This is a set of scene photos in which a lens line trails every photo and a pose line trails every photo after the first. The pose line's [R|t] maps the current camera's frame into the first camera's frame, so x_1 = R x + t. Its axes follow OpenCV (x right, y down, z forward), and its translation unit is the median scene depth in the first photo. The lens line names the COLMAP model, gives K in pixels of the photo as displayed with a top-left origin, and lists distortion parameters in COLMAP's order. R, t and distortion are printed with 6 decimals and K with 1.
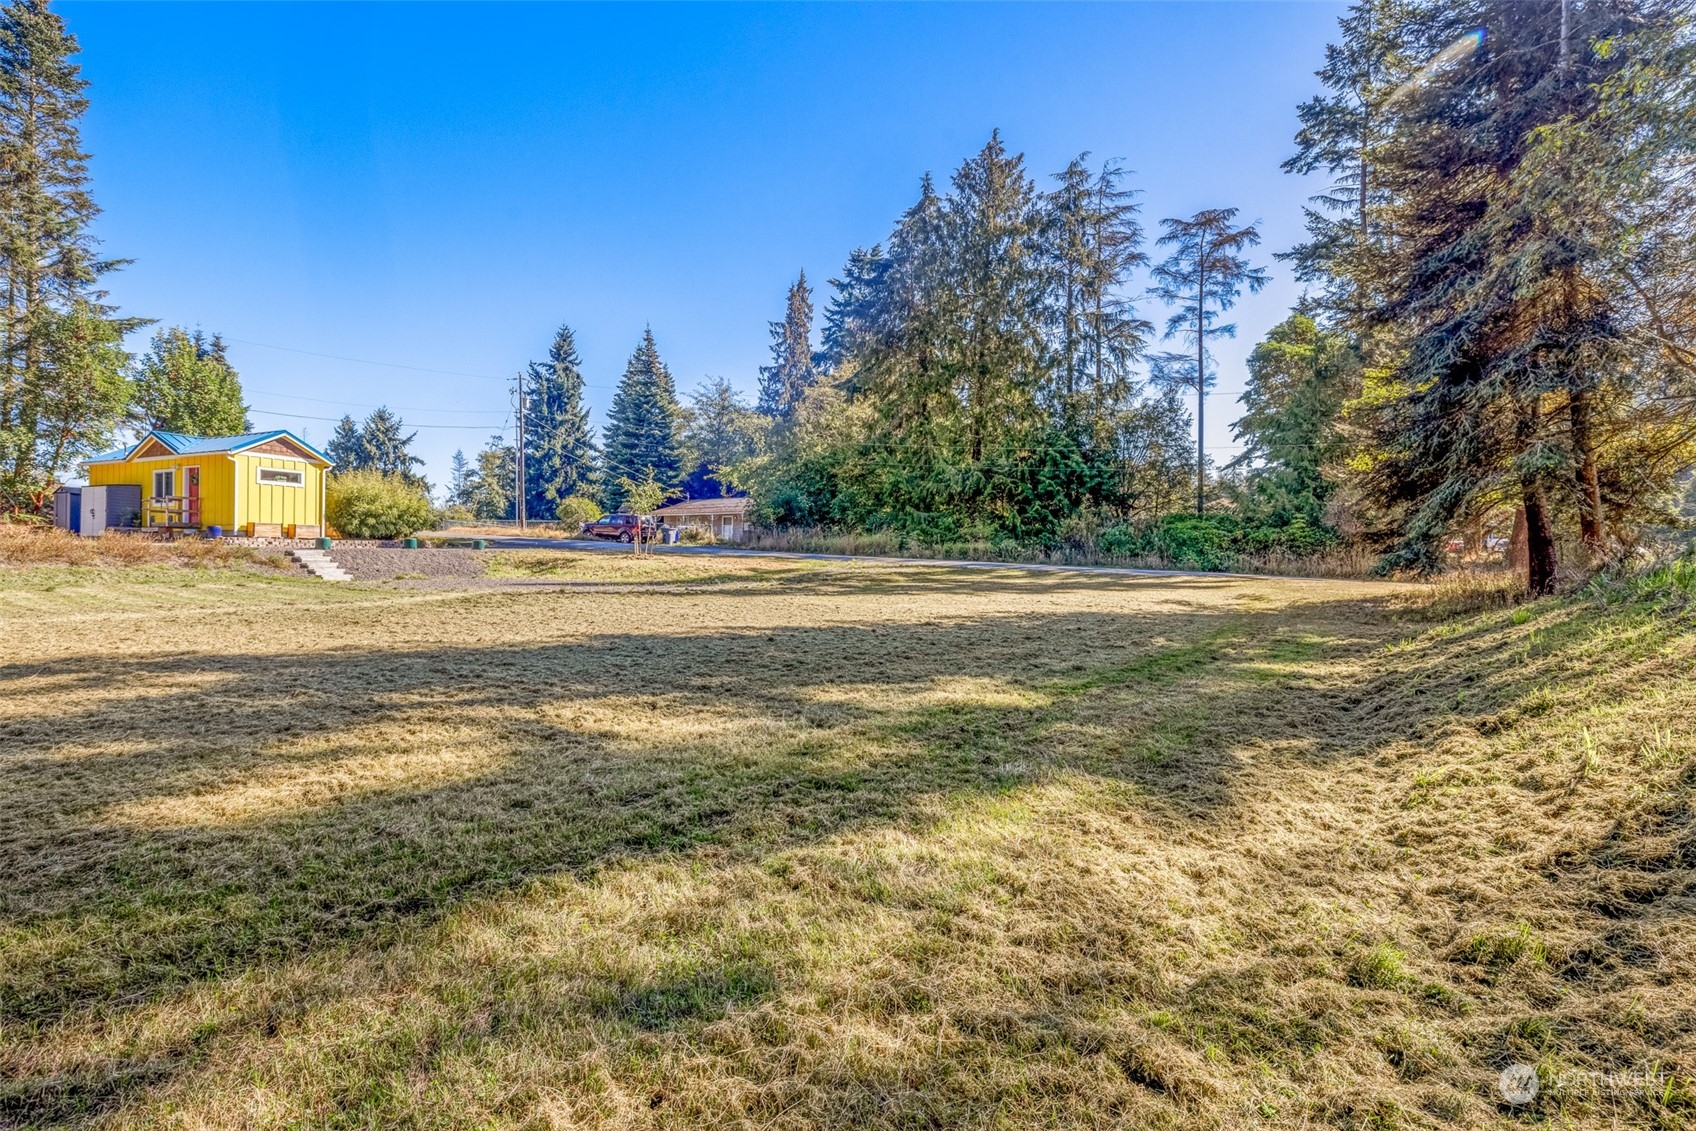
lens RADIAL K [[844.1, 0, 848.3], [0, 844.1, 562.6], [0, 0, 1]] dist [-0.002292, 0.001527]
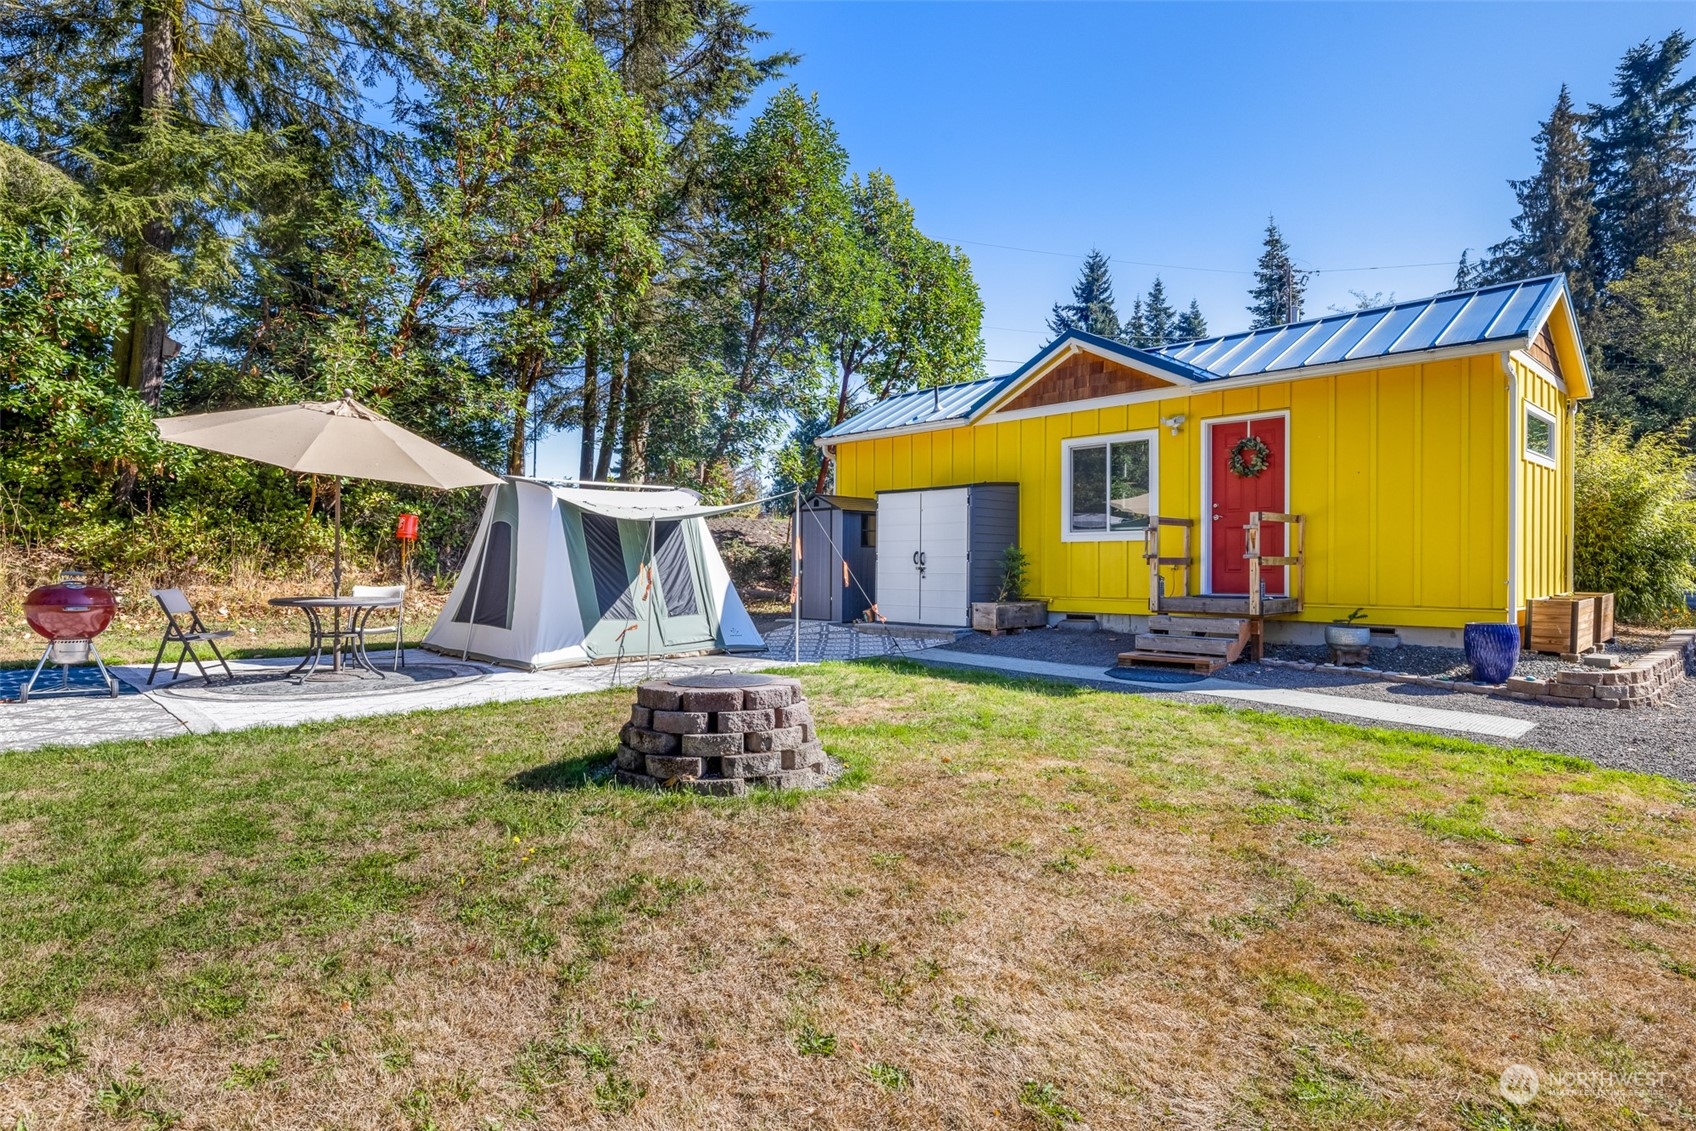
lens RADIAL K [[906.4, 0, 853.5], [0, 906.4, 567.6], [0, 0, 1]] dist [0.000466, 0.002604]
pose [[0.931865, -0.003534, -0.362787, -2.828193], [0.007696, 0.999920, 0.010028, -0.220746], [0.362723, -0.012137, 0.931818, 2.237837]]
